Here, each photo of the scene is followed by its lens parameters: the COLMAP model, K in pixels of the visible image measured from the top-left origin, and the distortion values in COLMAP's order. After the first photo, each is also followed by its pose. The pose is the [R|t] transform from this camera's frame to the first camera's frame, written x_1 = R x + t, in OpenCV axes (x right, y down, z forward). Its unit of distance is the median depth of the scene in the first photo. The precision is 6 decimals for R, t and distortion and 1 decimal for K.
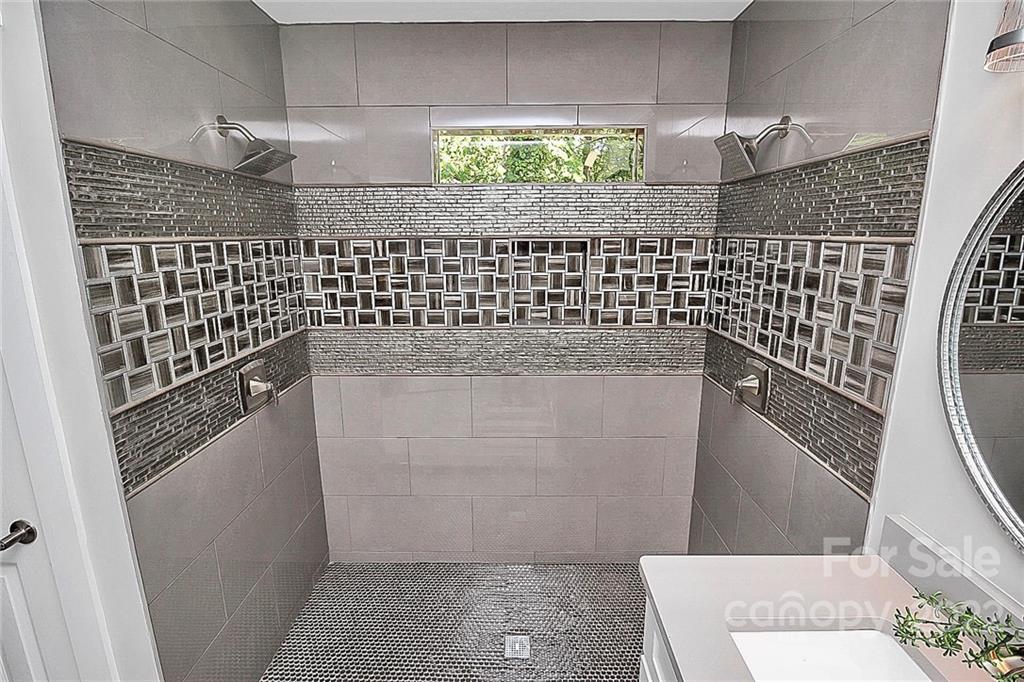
lens RADIAL K [[482.7, 0, 511.2], [0, 482.7, 331.1], [0, 0, 1]] dist [-0.004521, -0.001675]
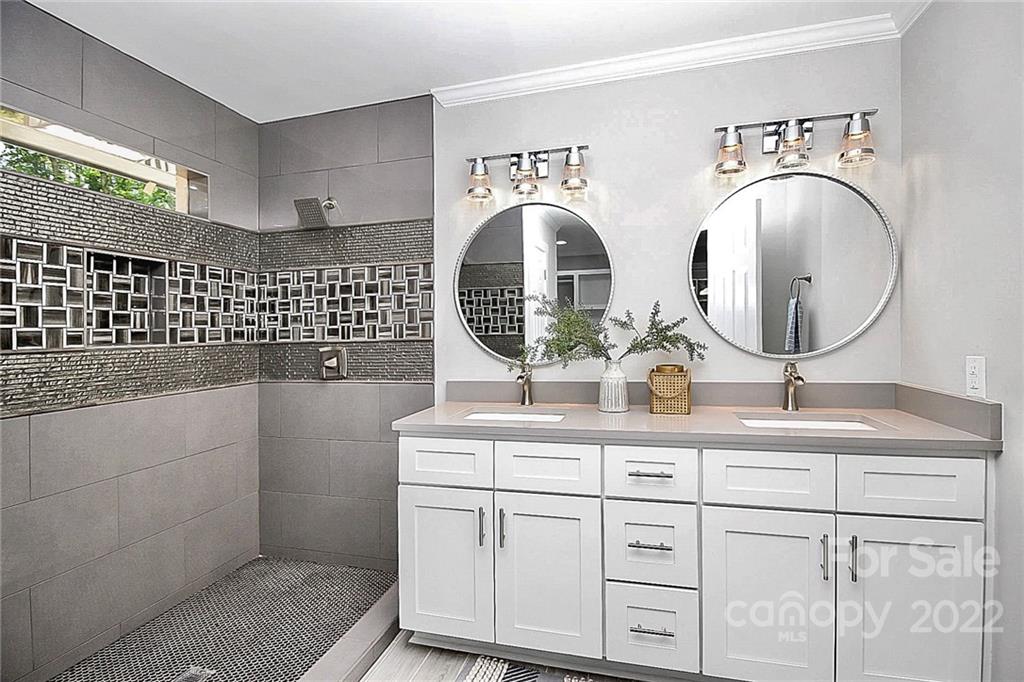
lens RADIAL K [[482.7, 0, 512.8], [0, 482.7, 338.9], [0, 0, 1]] dist [-0.004521, -0.001675]
pose [[0.250014, -0.015719, 0.968115, -0.664520], [0.209230, 0.977121, -0.038168, 0.173574], [-0.945365, 0.212101, 0.247583, 0.056058]]
